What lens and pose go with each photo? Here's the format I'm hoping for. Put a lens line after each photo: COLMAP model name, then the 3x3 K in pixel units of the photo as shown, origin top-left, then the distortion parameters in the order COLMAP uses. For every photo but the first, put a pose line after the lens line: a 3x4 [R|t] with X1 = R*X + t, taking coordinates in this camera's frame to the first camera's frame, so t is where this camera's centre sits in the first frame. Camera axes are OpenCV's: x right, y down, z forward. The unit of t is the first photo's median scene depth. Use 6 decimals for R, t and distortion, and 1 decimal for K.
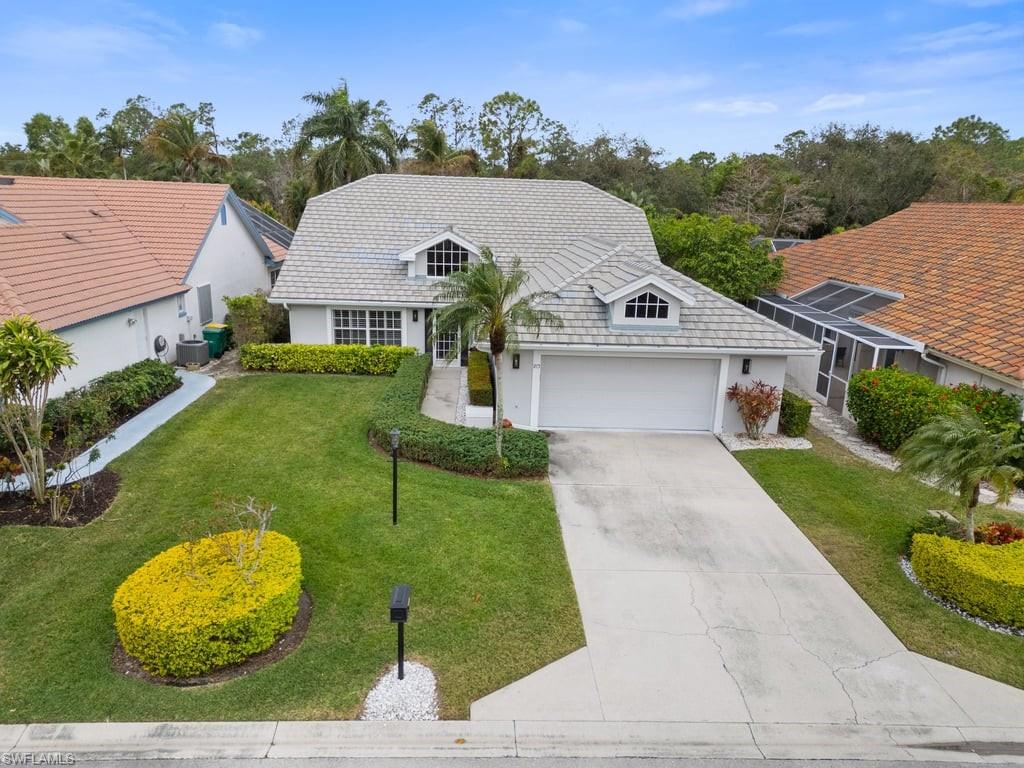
lens RADIAL K [[714.0, 0, 512.0], [0, 714.0, 384.0], [0, 0, 1]] dist [0.060068, -0.047418]
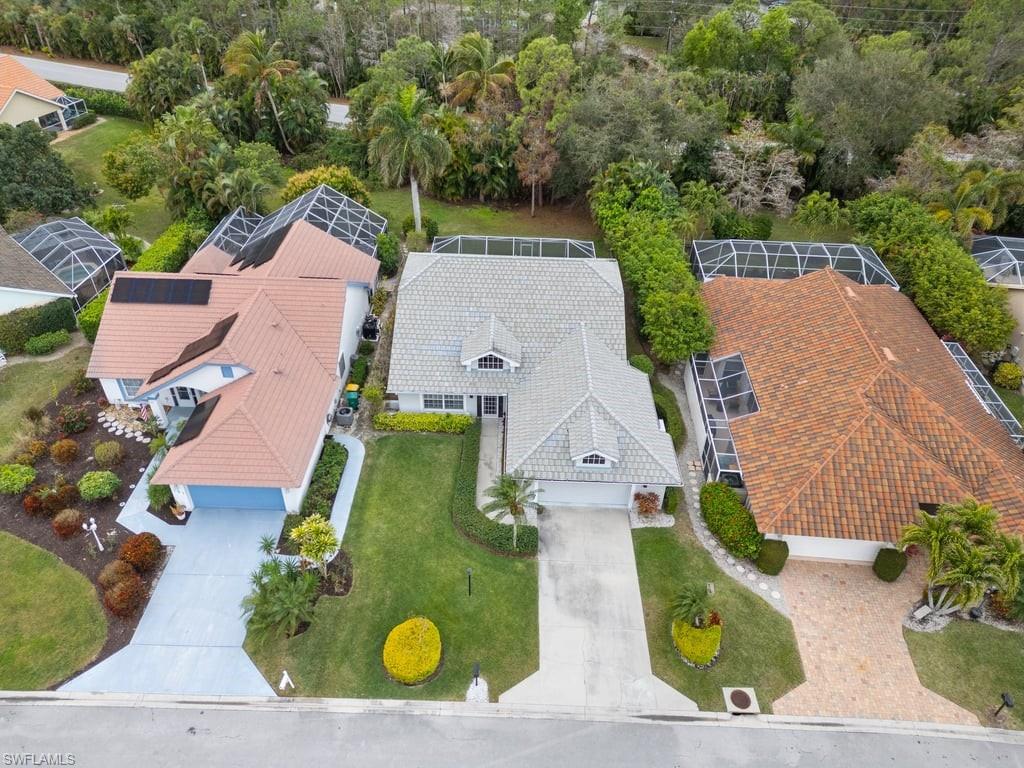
lens RADIAL K [[714.0, 0, 512.0], [0, 714.0, 384.0], [0, 0, 1]] dist [0.060068, -0.047418]
pose [[0.998013, 0.028802, -0.056039, 0.083983], [-0.004875, 0.922039, 0.387066, -1.242185], [0.062819, -0.386024, 0.920347, -0.841958]]
